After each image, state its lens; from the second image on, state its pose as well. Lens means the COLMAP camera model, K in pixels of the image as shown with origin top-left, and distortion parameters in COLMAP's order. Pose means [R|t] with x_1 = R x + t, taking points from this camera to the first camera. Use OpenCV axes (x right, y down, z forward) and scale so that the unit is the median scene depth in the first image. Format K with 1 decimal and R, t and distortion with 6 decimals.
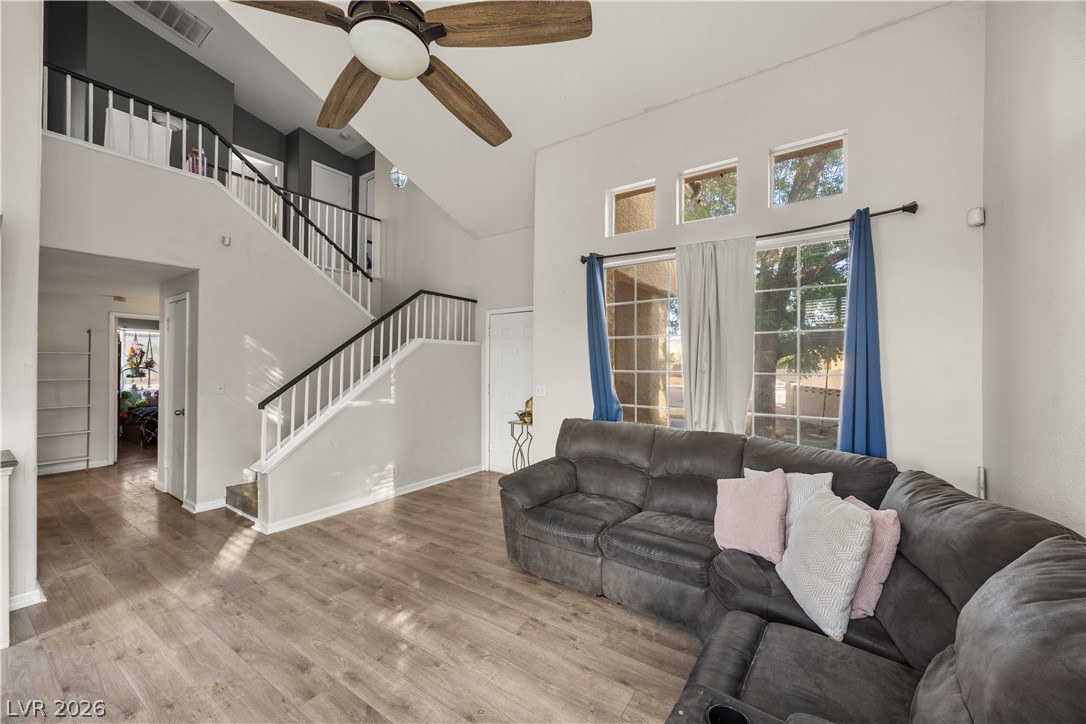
lens RADIAL K [[415.0, 0, 549.8], [0, 415.0, 358.4], [0, 0, 1]] dist [-0.003786, -0.000592]
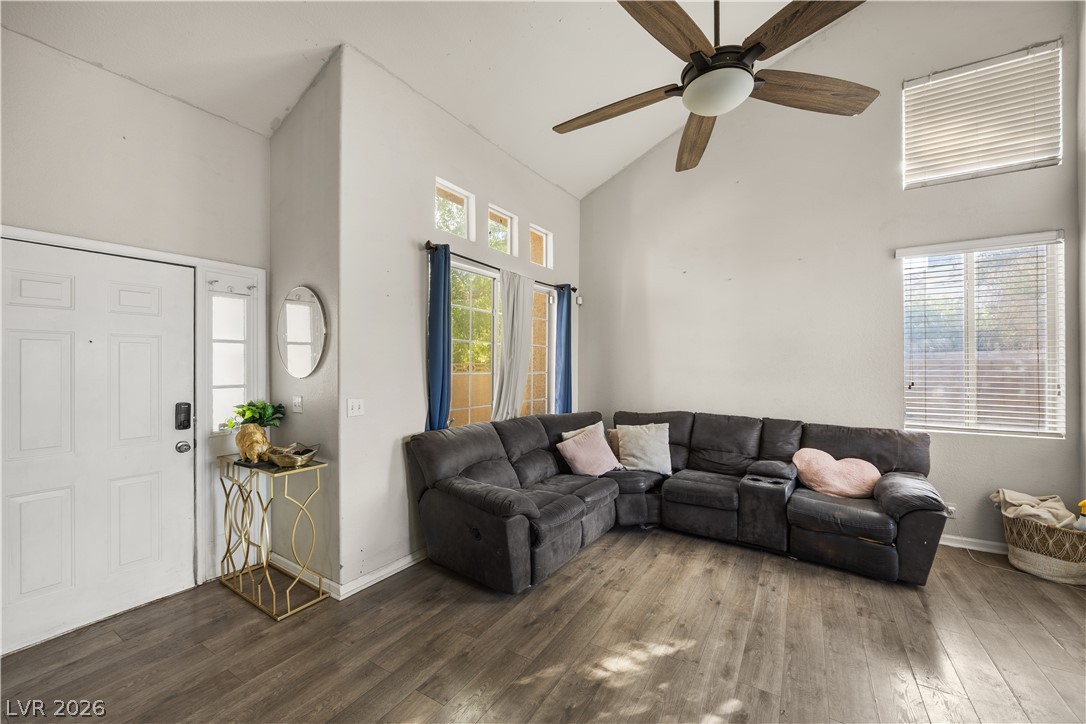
lens RADIAL K [[415.0, 0, 551.6], [0, 415.0, 366.8], [0, 0, 1]] dist [-0.003786, -0.000592]
pose [[-0.029815, -0.004104, 0.999547, -1.202831], [-0.010417, 0.999939, 0.003795, 0.007037], [-0.999501, -0.010299, -0.029856, 1.189533]]
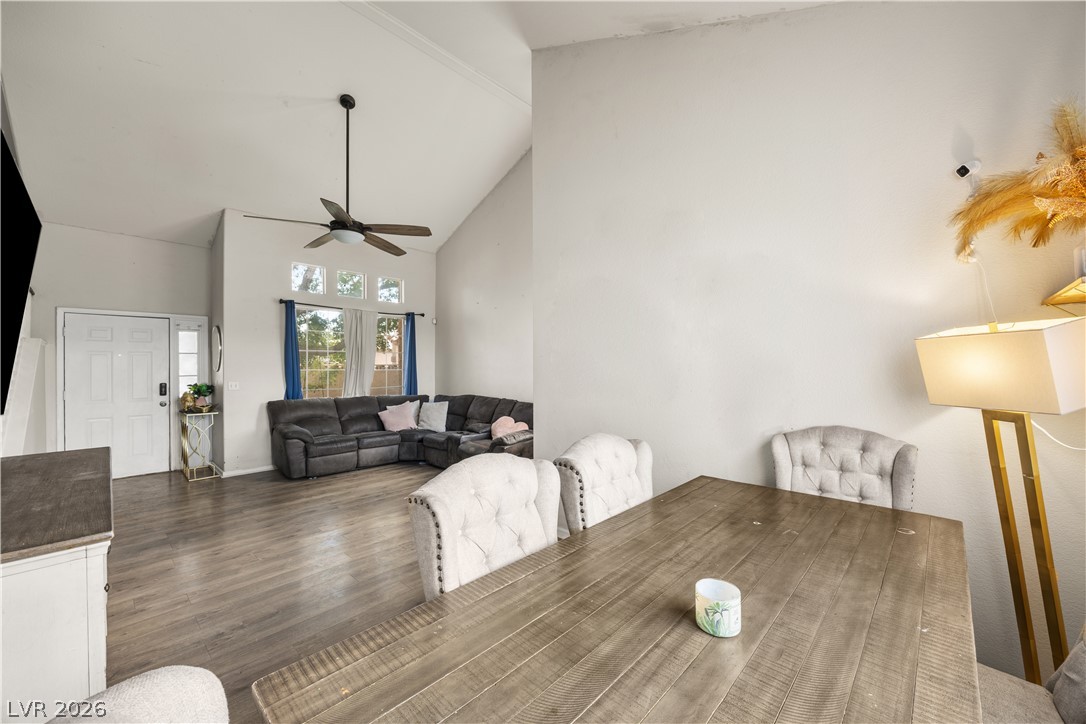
lens RADIAL K [[415.0, 0, 551.7], [0, 415.0, 366.4], [0, 0, 1]] dist [-0.003786, -0.000592]
pose [[0.153945, -0.005435, 0.988064, -2.063369], [-0.005559, 0.999964, 0.006367, -0.004109], [-0.988064, -0.006473, 0.153909, -0.431146]]
